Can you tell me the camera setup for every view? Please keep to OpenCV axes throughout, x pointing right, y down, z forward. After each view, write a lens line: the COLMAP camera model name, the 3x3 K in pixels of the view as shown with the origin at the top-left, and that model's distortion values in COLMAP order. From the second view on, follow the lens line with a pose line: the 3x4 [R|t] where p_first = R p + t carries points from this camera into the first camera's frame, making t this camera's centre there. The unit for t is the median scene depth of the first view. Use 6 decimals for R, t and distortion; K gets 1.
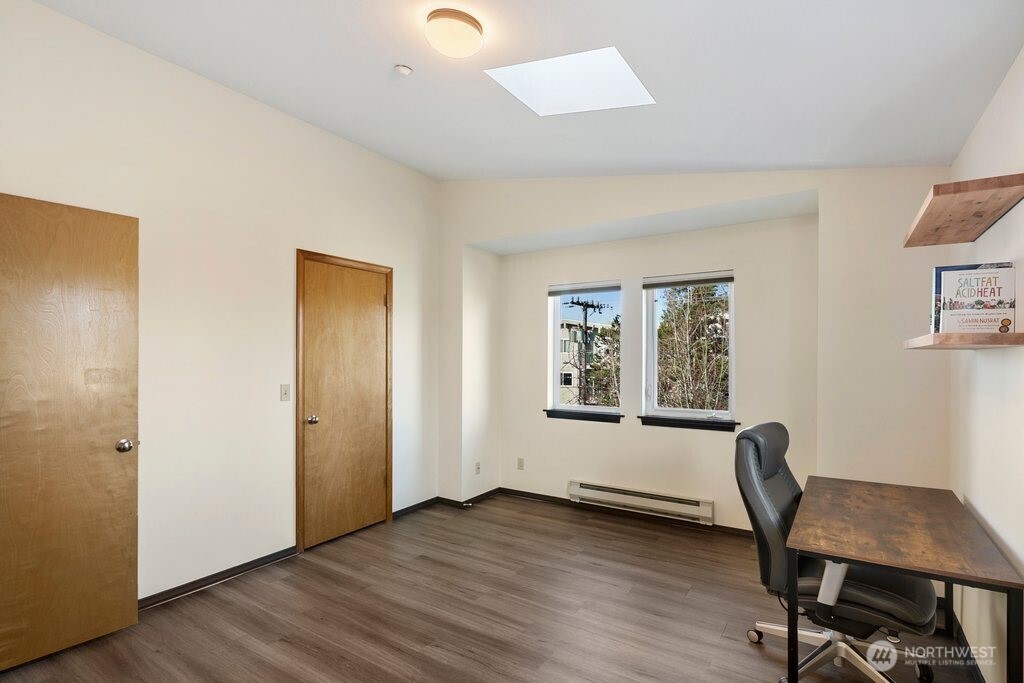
lens RADIAL K [[506.4, 0, 515.1], [0, 506.4, 357.4], [0, 0, 1]] dist [0.004418, 0.000288]
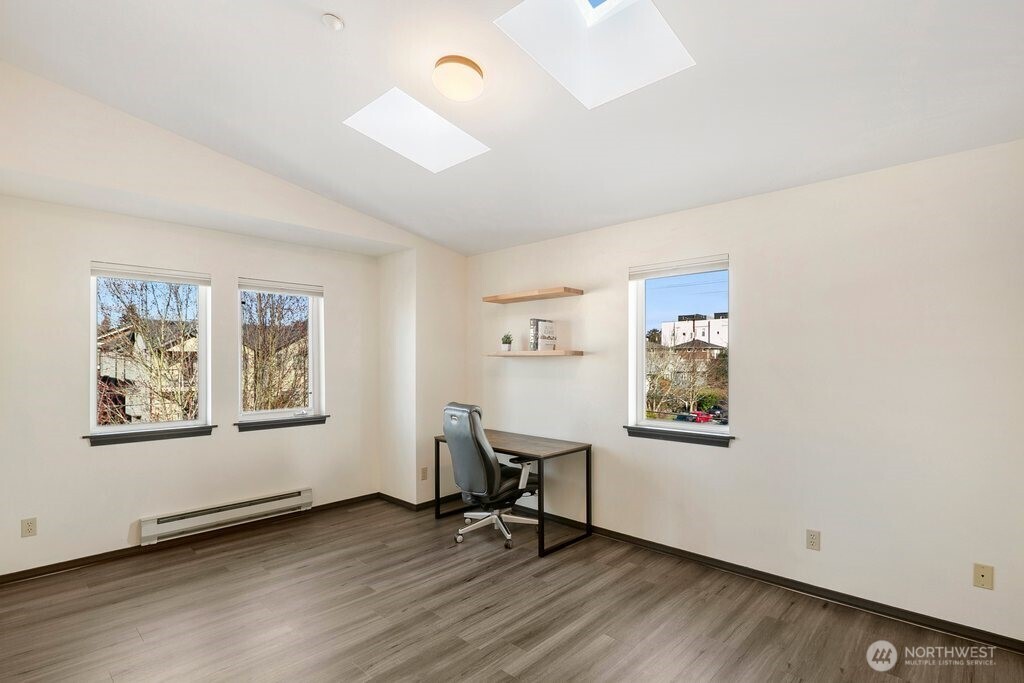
lens RADIAL K [[500.4, 0, 512.6], [0, 500.4, 358.0], [0, 0, 1]] dist [-0.000995, -0.000705]
pose [[0.180506, -0.000430, 0.983574, -0.590041], [0.003622, 0.999993, -0.000228, -0.004801], [-0.983567, 0.003603, 0.180506, 0.324203]]
